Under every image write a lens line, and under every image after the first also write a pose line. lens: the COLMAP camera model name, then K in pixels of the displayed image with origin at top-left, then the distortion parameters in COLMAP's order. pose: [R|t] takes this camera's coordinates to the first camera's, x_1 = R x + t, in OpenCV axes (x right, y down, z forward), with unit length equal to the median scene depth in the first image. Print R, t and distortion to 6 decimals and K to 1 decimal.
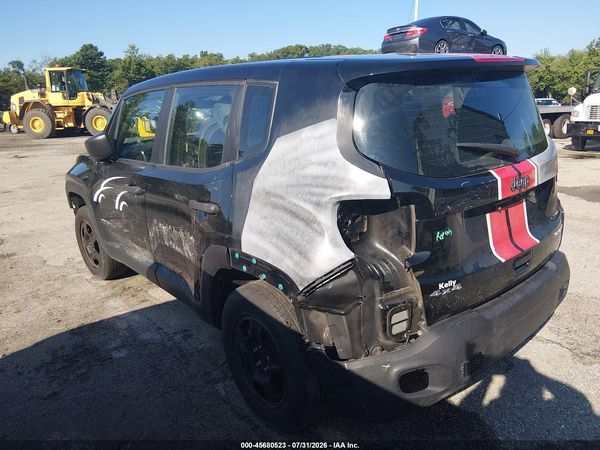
lens RADIAL K [[459.2, 0, 304.2], [0, 459.2, 221.2], [0, 0, 1]] dist [0.085368, -0.136066]
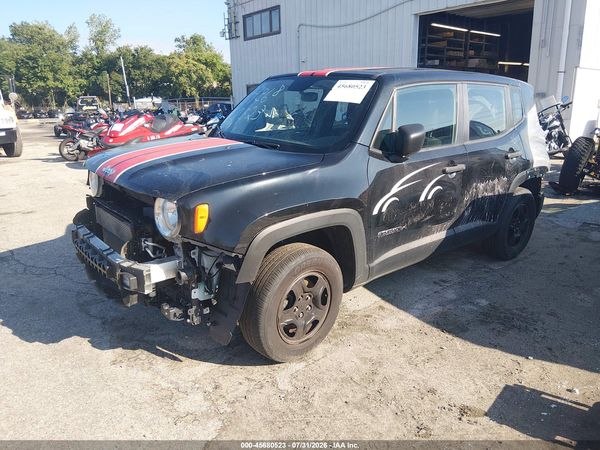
lens RADIAL K [[459.2, 0, 304.2], [0, 459.2, 221.2], [0, 0, 1]] dist [0.085368, -0.136066]
pose [[-0.022509, -0.224829, 0.974138, -1.343428], [0.252780, 0.941444, 0.223125, -0.264263], [-0.967262, 0.251265, 0.035641, 1.202984]]
